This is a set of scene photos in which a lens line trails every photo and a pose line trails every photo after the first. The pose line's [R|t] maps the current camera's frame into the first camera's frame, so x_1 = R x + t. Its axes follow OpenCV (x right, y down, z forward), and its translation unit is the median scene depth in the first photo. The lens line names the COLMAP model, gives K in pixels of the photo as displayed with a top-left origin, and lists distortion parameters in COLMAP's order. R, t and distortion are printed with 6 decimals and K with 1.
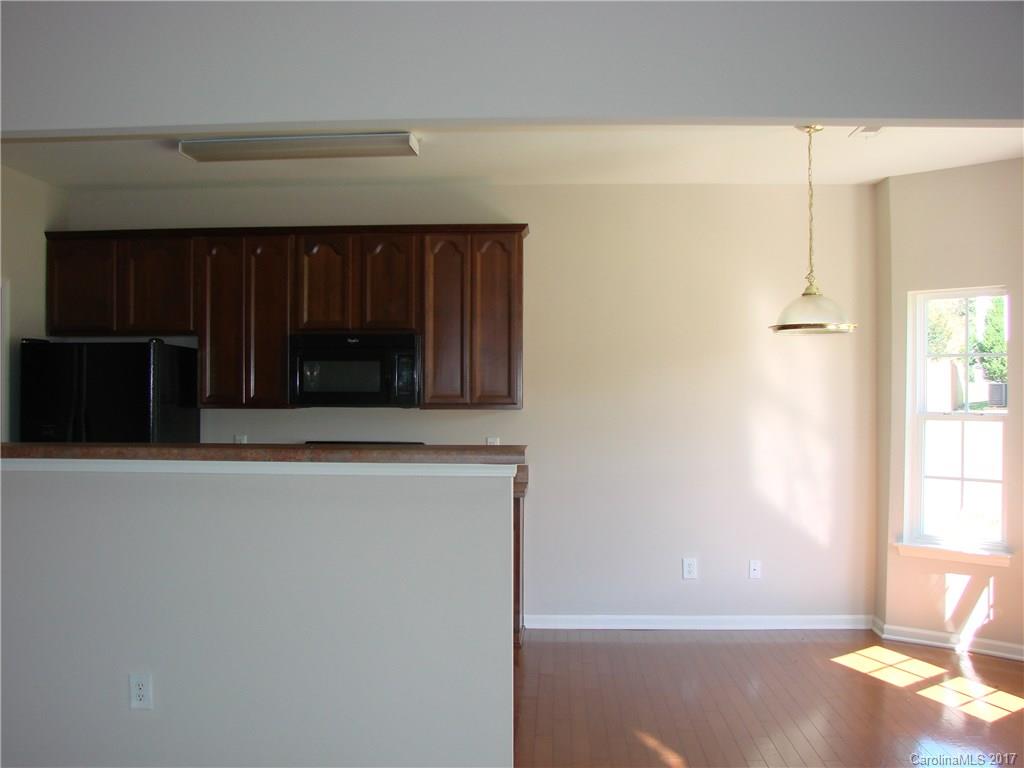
lens RADIAL K [[1109.0, 0, 512.0], [0, 1109.0, 384.0], [0, 0, 1]] dist [-0.216882, 0.238664]
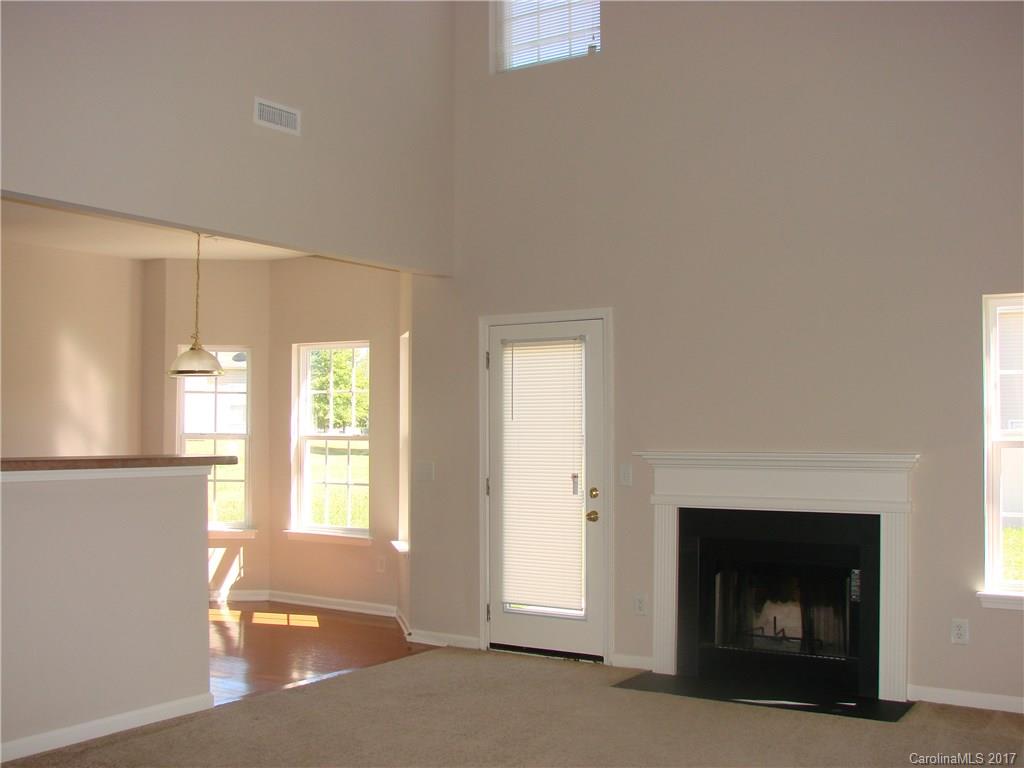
lens RADIAL K [[1109.0, 0, 512.0], [0, 1109.0, 384.0], [0, 0, 1]] dist [-0.216882, 0.238664]
pose [[0.472044, 0.034878, 0.880885, -0.681466], [-0.013676, 0.999387, -0.032241, 0.002328], [-0.881469, 0.003172, 0.472231, -0.022753]]
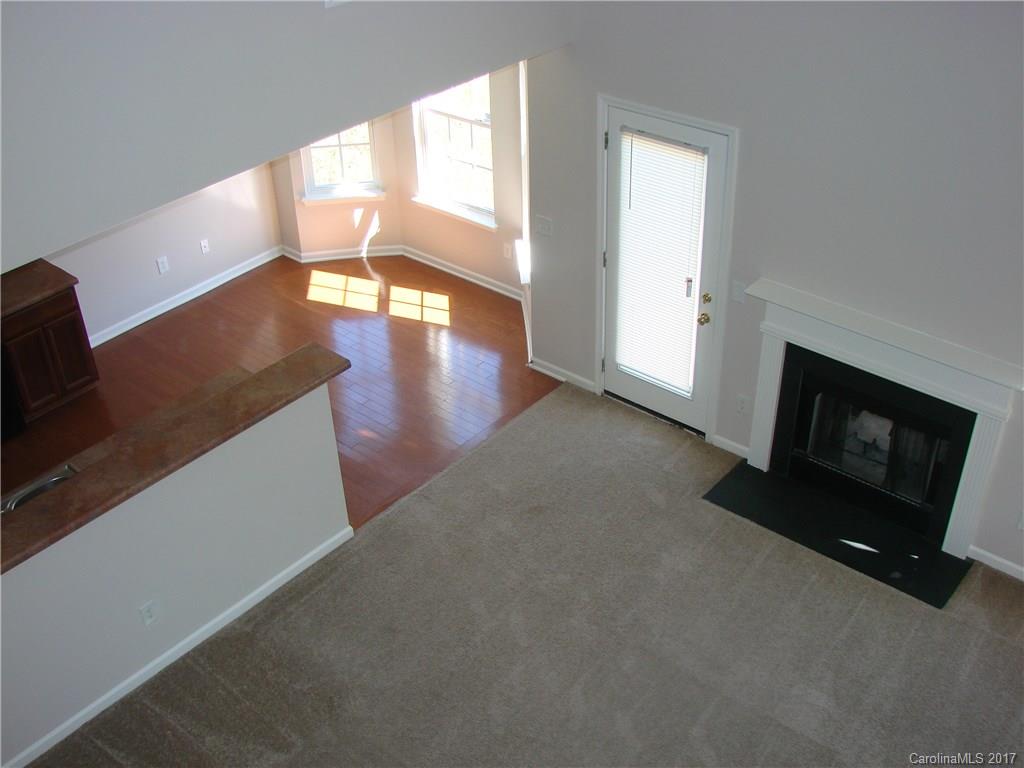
lens RADIAL K [[1109.0, 0, 512.0], [0, 1109.0, 384.0], [0, 0, 1]] dist [-0.216882, 0.238664]
pose [[0.589516, -0.467743, 0.658549, -0.548843], [0.016939, 0.822261, 0.568859, -0.476033], [-0.807579, -0.324196, 0.492659, 0.013670]]
